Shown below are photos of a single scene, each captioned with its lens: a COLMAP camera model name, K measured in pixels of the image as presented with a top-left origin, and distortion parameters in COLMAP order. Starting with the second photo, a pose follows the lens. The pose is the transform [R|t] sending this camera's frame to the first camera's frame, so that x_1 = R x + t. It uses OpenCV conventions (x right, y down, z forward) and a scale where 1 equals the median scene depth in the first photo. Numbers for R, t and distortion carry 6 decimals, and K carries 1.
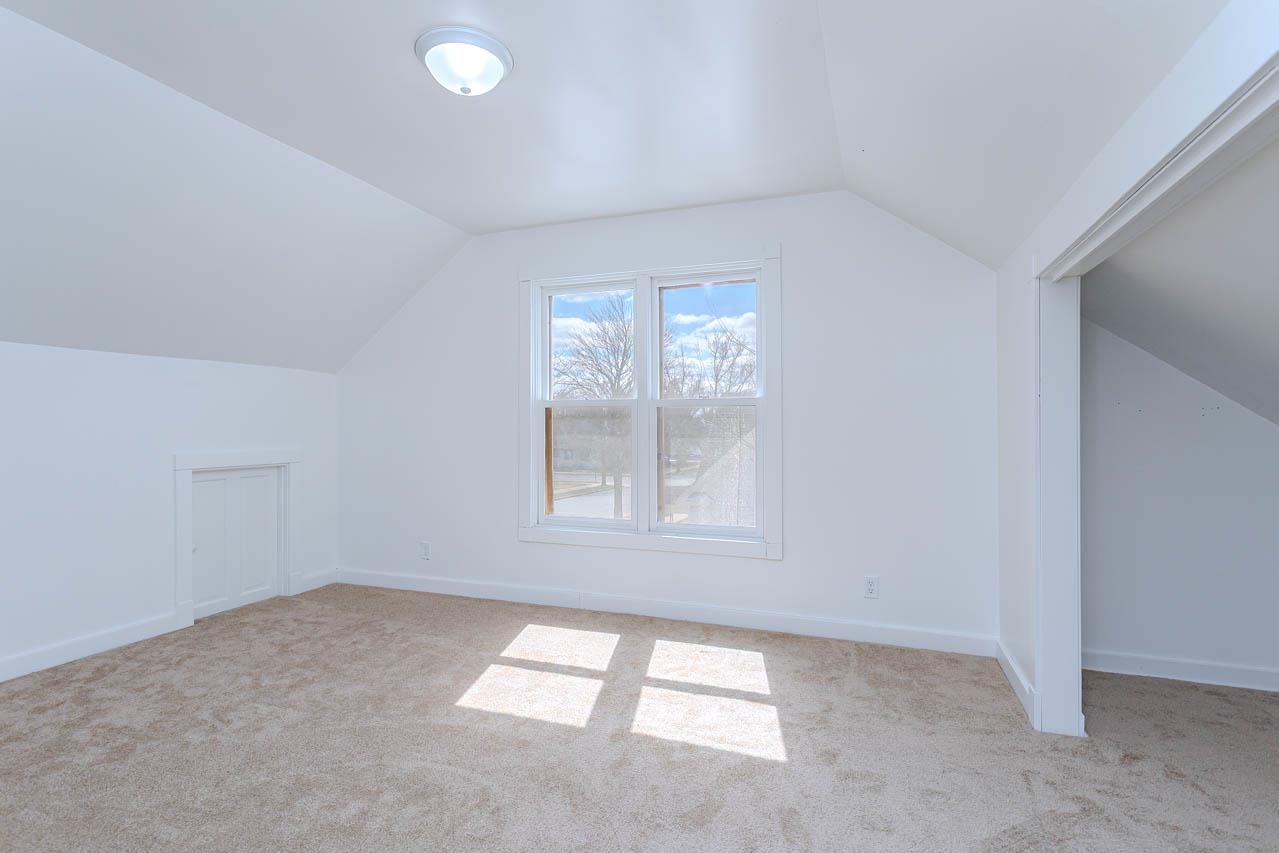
lens RADIAL K [[613.0, 0, 649.8], [0, 613.0, 426.3], [0, 0, 1]] dist [0.000399, 0.000424]
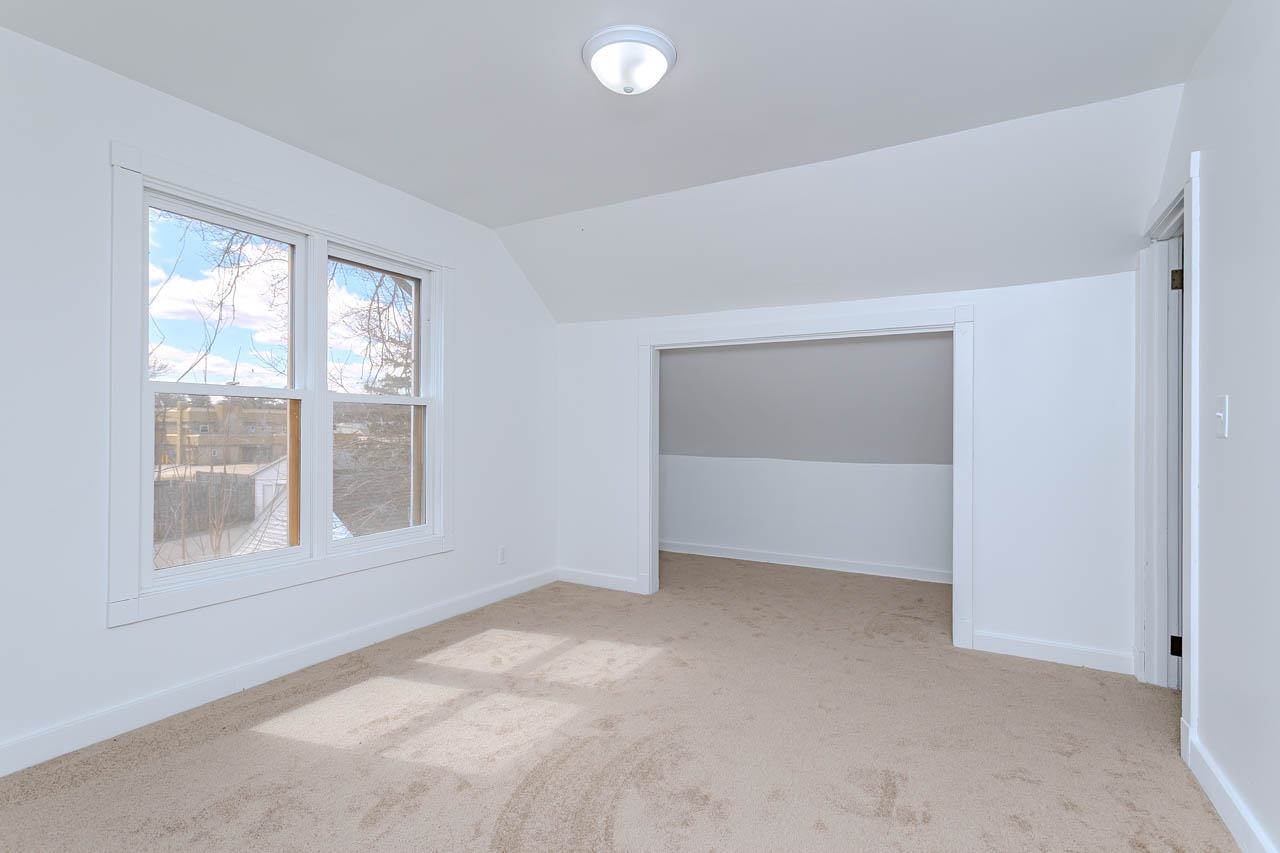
lens RADIAL K [[613.5, 0, 640.2], [0, 613.5, 426.9], [0, 0, 1]] dist [0.000399, 0.000424]
pose [[0.165347, 0.001746, 0.986234, -0.931176], [-0.010515, 0.999945, -0.000008, -0.001422], [-0.986179, -0.010369, 0.165356, 0.586317]]
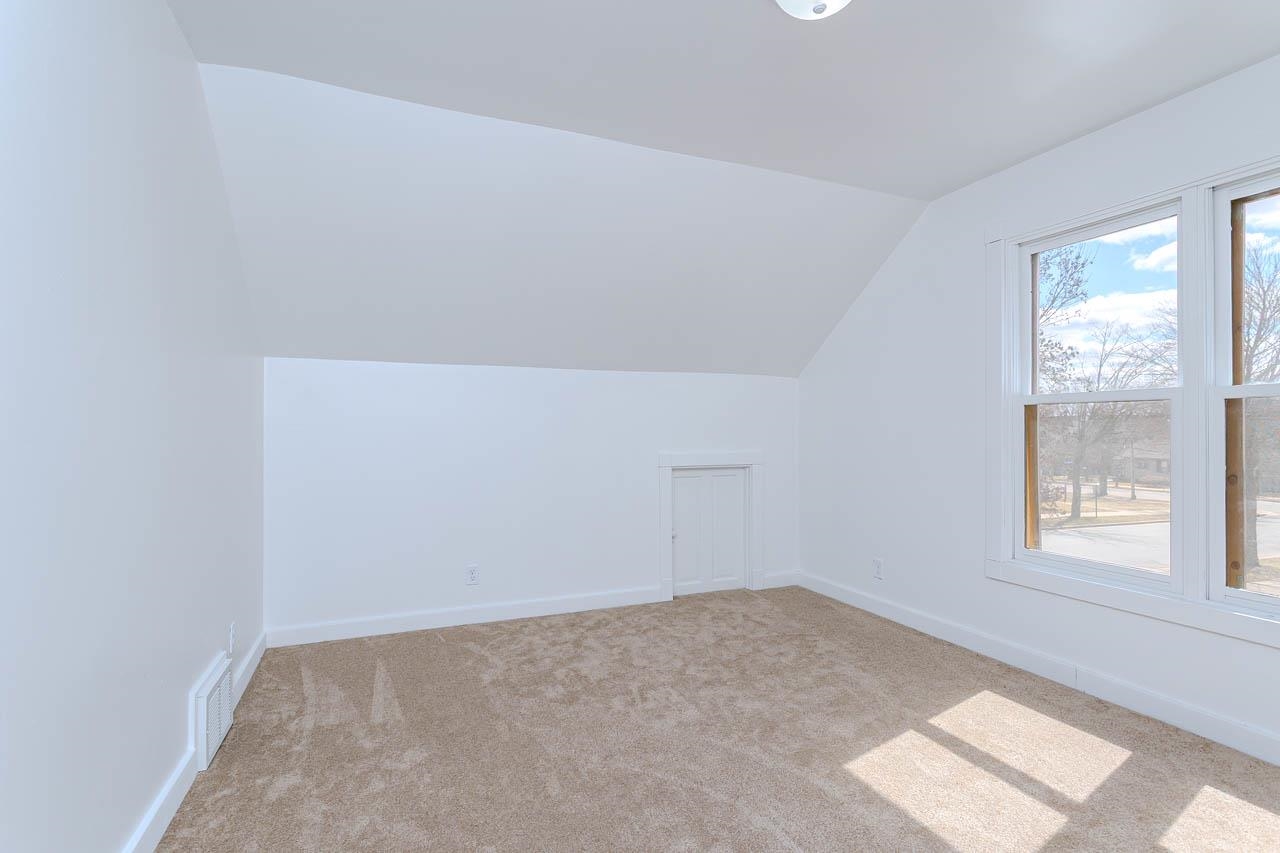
lens RADIAL K [[613.5, 0, 641.6], [0, 613.5, 430.1], [0, 0, 1]] dist [0.000399, 0.000424]
pose [[0.669901, 0.000271, -0.742450, 0.097345], [0.000233, 1.000000, 0.000575, 0.000081], [0.742450, -0.000558, 0.669901, 0.208519]]
